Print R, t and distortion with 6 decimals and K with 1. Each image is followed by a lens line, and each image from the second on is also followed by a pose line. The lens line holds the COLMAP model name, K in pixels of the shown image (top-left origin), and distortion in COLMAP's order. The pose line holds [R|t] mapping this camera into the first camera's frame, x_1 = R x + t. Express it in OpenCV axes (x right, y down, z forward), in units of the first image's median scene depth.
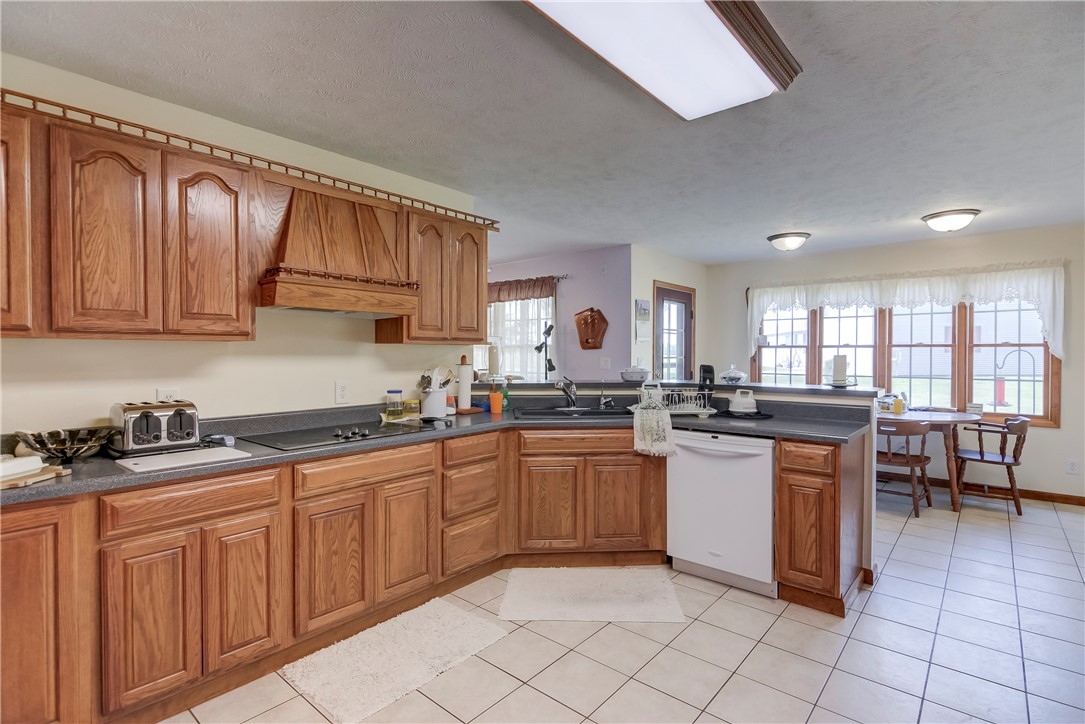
lens RADIAL K [[518.7, 0, 544.5], [0, 518.7, 361.0], [0, 0, 1]] dist [-0.000355, -0.000274]
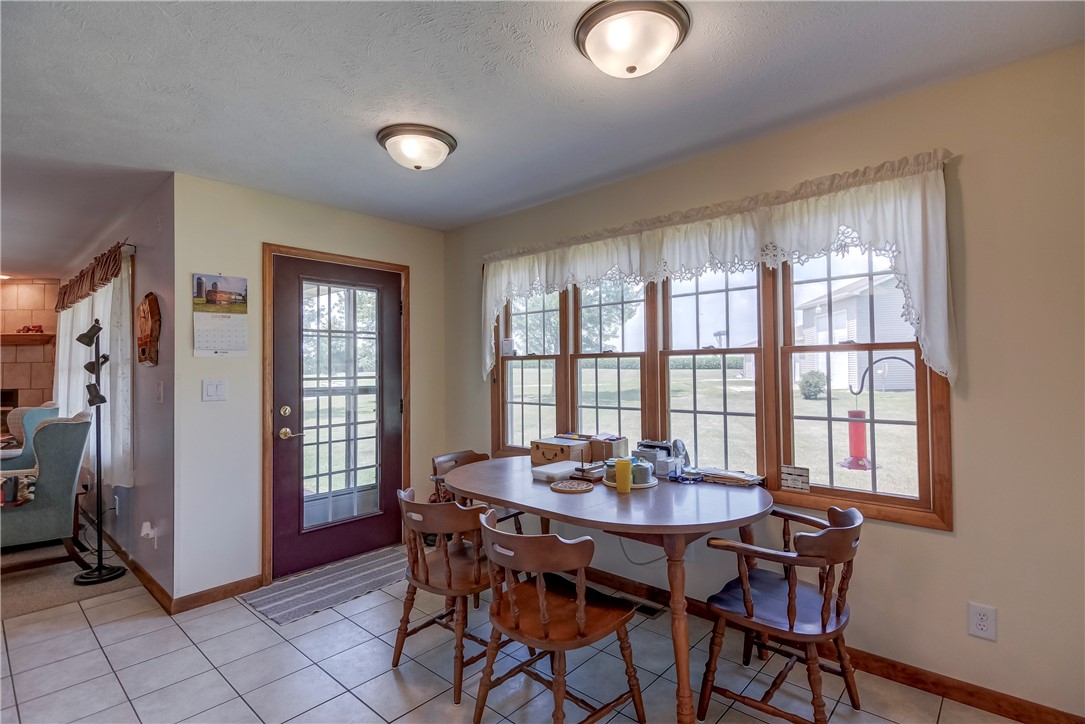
lens RADIAL K [[518.7, 0, 540.7], [0, 518.7, 360.5], [0, 0, 1]] dist [-0.000355, -0.000274]
pose [[0.999853, -0.011396, -0.012831, 0.589688], [0.010980, 0.999427, -0.032011, -0.006186], [0.013188, 0.031866, 0.999405, 0.495653]]
